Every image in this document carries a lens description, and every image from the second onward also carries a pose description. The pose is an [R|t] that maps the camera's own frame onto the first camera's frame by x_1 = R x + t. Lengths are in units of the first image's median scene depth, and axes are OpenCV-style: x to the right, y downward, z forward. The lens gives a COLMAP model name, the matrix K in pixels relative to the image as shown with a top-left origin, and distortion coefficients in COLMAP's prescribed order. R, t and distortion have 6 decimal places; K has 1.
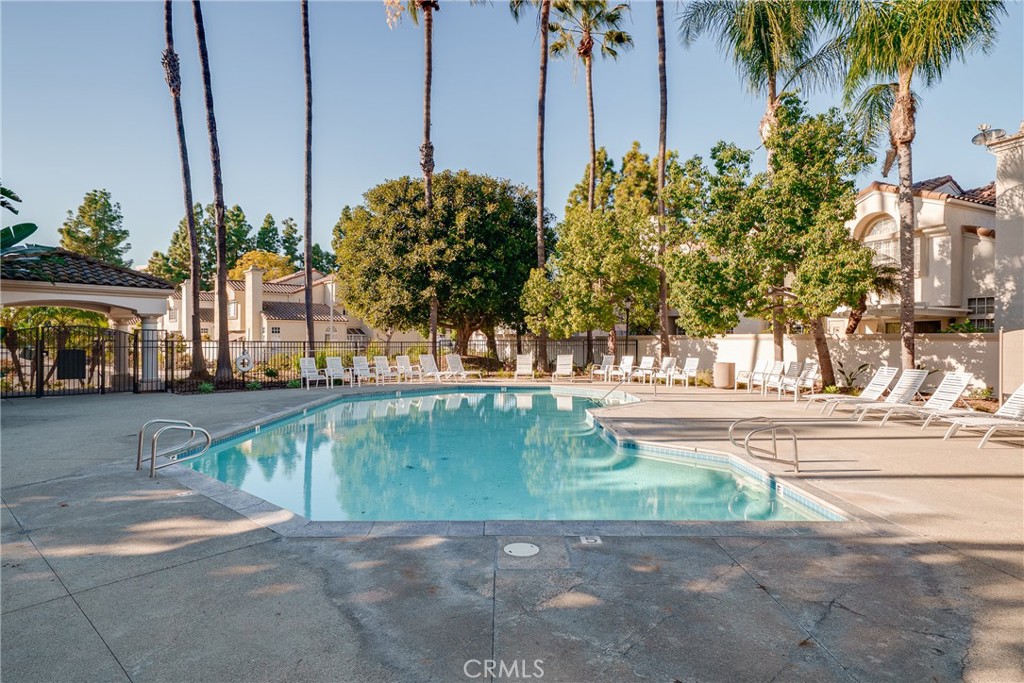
lens RADIAL K [[561.1, 0, 512.0], [0, 561.1, 341.5], [0, 0, 1]] dist [0.012449, 0.000287]
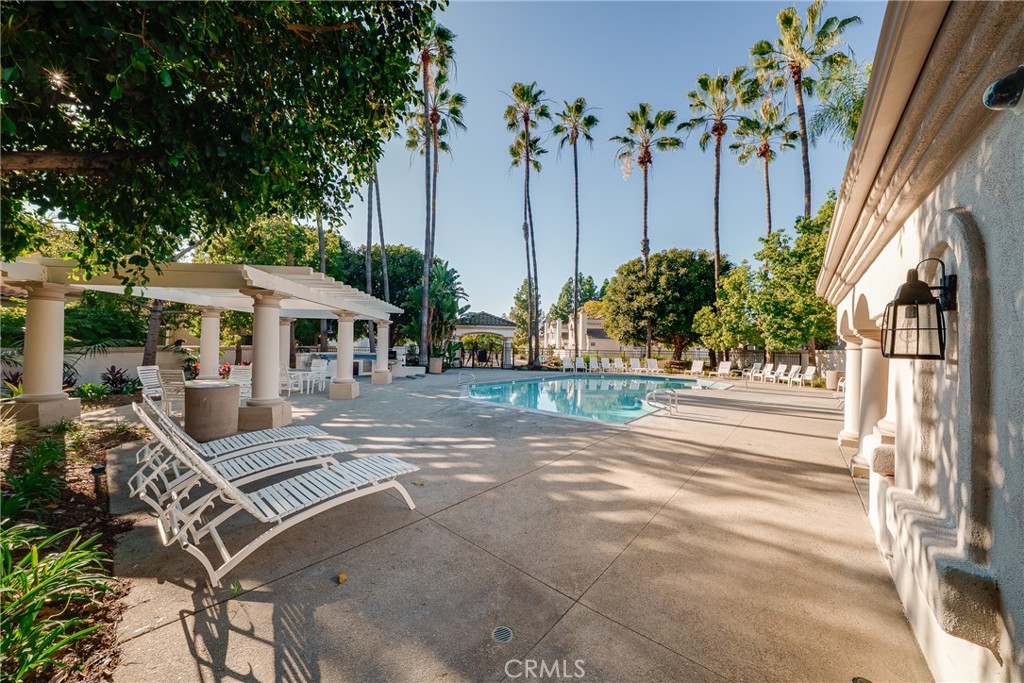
lens RADIAL K [[349.2, 0, 515.0], [0, 349.2, 338.1], [0, 0, 1]] dist [0.000243, 0.000004]
pose [[0.769241, -0.002776, -0.638953, 0.237779], [-0.021456, 0.999314, -0.030172, 0.000773], [0.638598, 0.036919, 0.768654, -0.092241]]
